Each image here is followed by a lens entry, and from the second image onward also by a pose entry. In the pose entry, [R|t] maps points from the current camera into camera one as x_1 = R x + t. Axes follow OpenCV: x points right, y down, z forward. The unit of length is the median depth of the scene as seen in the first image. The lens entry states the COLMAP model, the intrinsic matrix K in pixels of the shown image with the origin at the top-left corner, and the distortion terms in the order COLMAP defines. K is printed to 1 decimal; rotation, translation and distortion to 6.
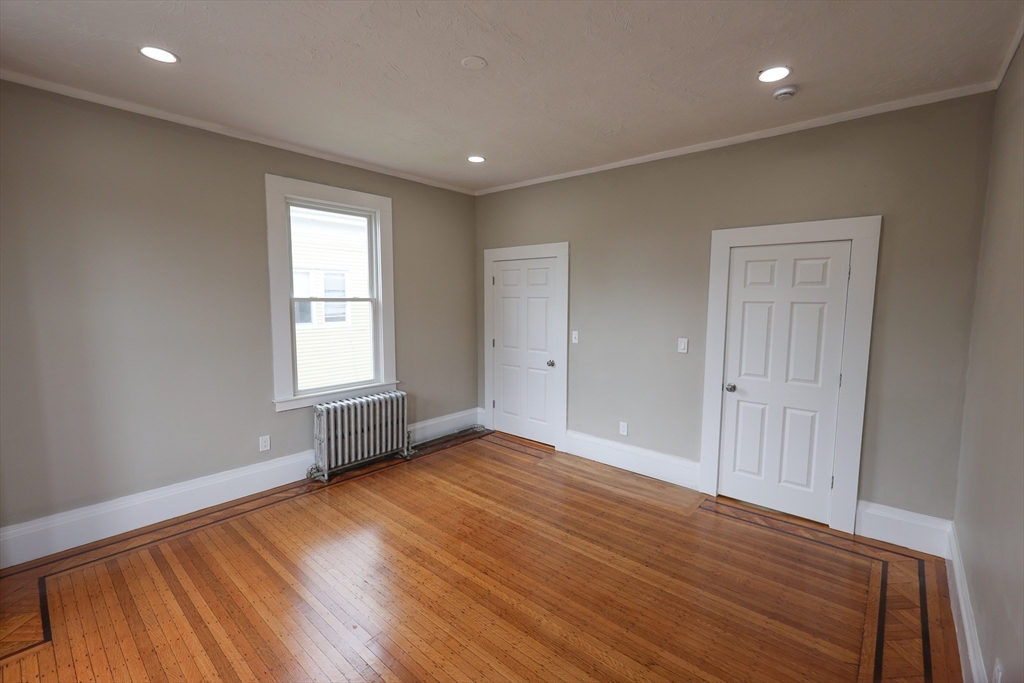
lens RADIAL K [[442.7, 0, 516.9], [0, 442.7, 340.2], [0, 0, 1]] dist [0.001969, -0.000028]
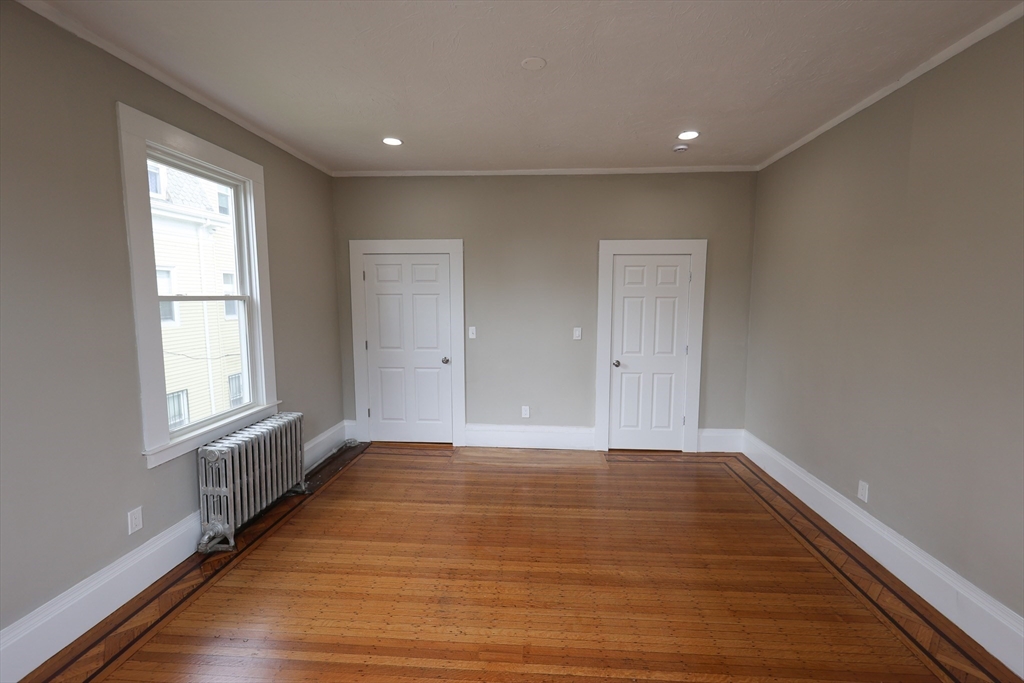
lens RADIAL K [[442.7, 0, 516.9], [0, 442.7, 340.2], [0, 0, 1]] dist [0.001969, -0.000028]
pose [[0.797035, -0.066209, 0.600292, -0.477383], [0.061111, 0.997712, 0.028902, -0.014903], [-0.600833, 0.013648, 0.799258, 0.133849]]
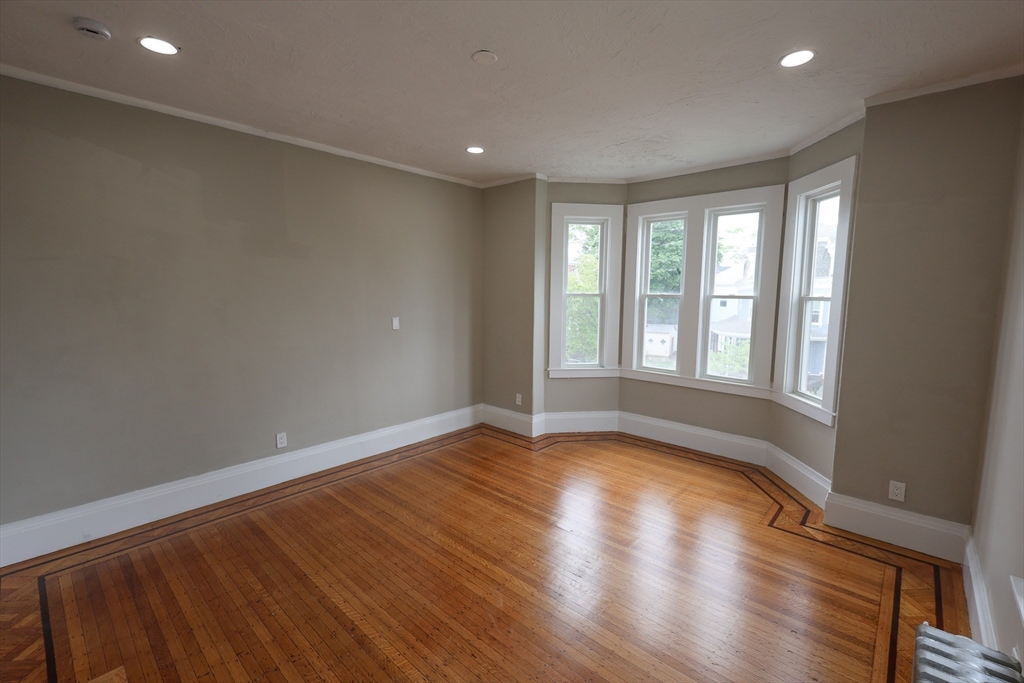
lens RADIAL K [[443.8, 0, 518.9], [0, 443.8, 342.5], [0, 0, 1]] dist [-0.000480, 0.000094]
pose [[-0.999789, -0.013960, 0.015054, -0.121627], [-0.010454, 0.977233, 0.211910, -0.130344], [-0.017670, 0.211708, -0.977173, 1.287009]]
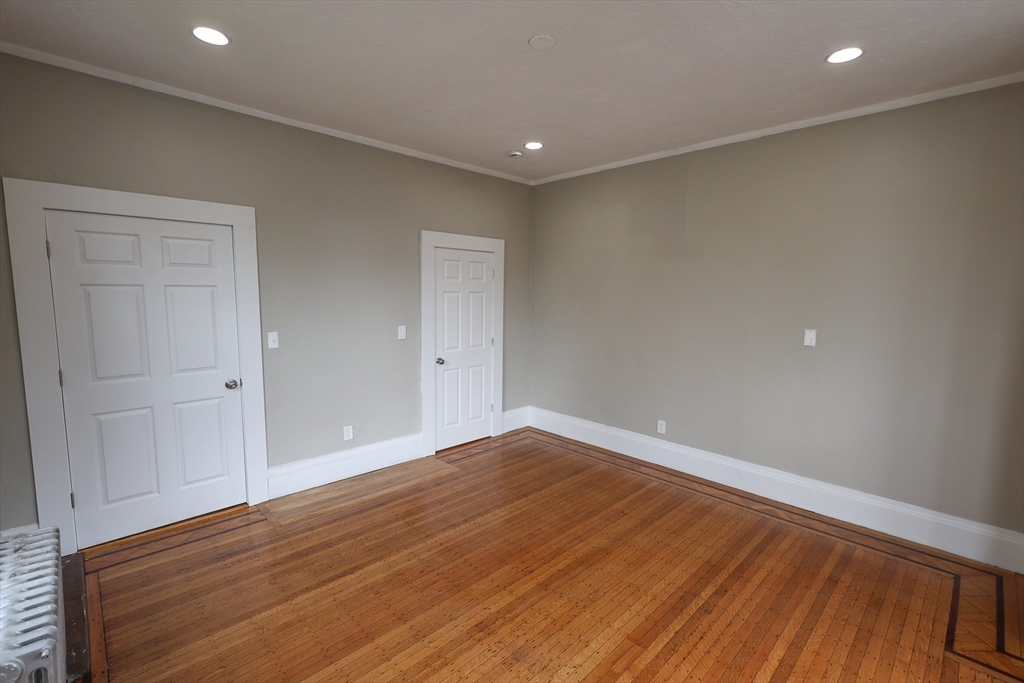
lens RADIAL K [[461.4, 0, 514.4], [0, 461.4, 340.0], [0, 0, 1]] dist [0.017385, 0.000138]
pose [[0.079993, -0.111692, 0.990518, -0.711087], [0.083087, 0.990991, 0.105035, -0.064897], [-0.993327, 0.073897, 0.088553, 0.623886]]
